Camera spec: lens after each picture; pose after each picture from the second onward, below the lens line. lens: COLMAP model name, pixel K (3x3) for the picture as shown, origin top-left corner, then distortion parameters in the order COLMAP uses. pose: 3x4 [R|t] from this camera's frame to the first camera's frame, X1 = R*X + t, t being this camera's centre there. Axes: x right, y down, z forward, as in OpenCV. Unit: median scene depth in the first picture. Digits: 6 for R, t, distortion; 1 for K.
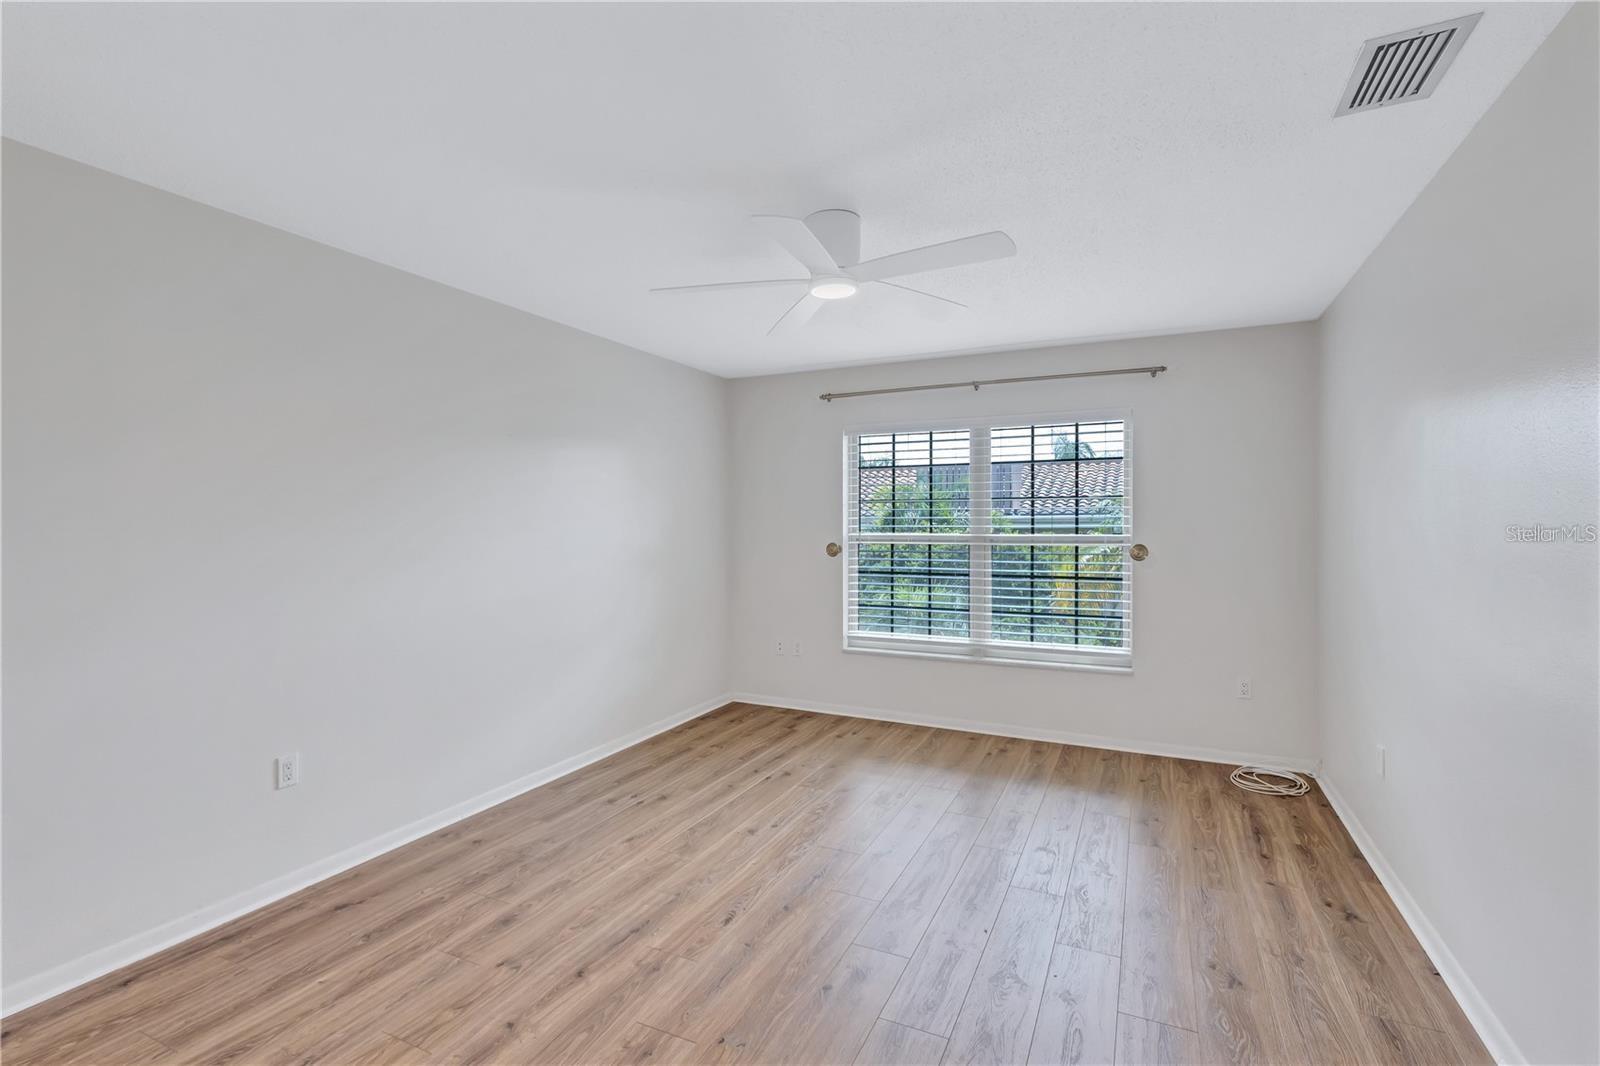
lens RADIAL K [[728.1, 0, 792.1], [0, 728.1, 530.6], [0, 0, 1]] dist [0.003773, -0.000239]
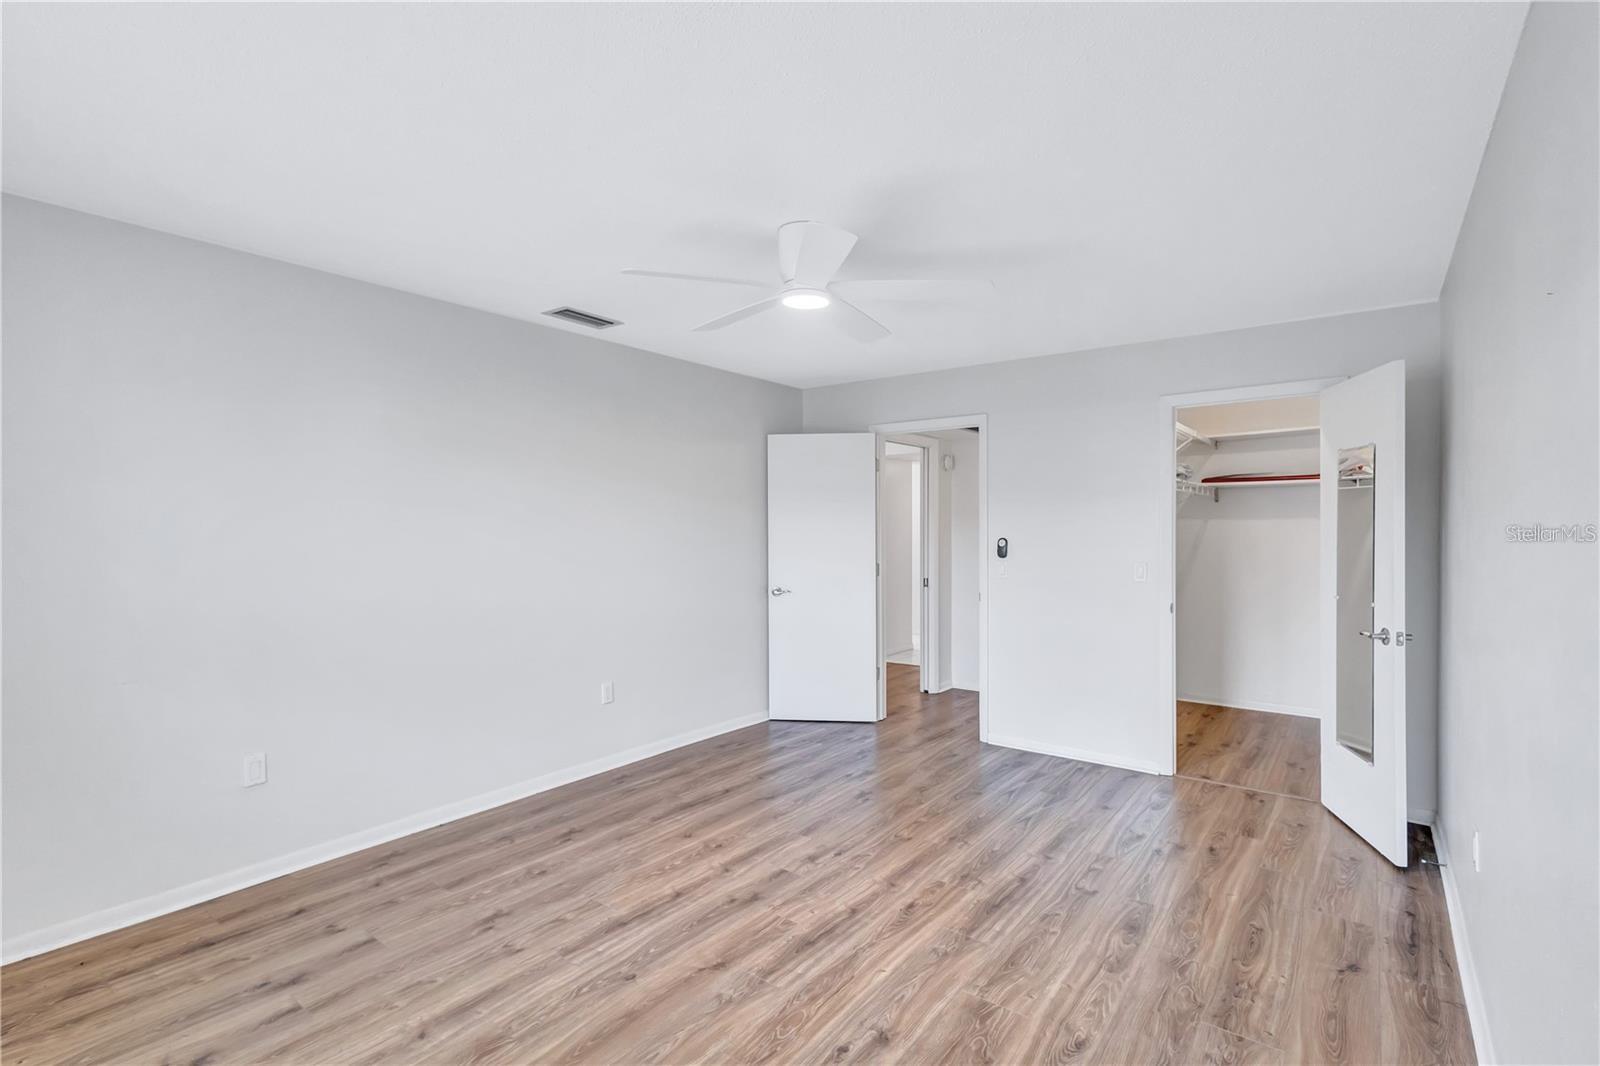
lens RADIAL K [[728.1, 0, 792.1], [0, 728.1, 530.6], [0, 0, 1]] dist [0.003773, -0.000239]
pose [[-0.978117, -0.001591, 0.208051, -0.139833], [0.000398, 0.999955, 0.009518, -0.025079], [-0.208056, 0.009393, -0.978072, 2.080903]]
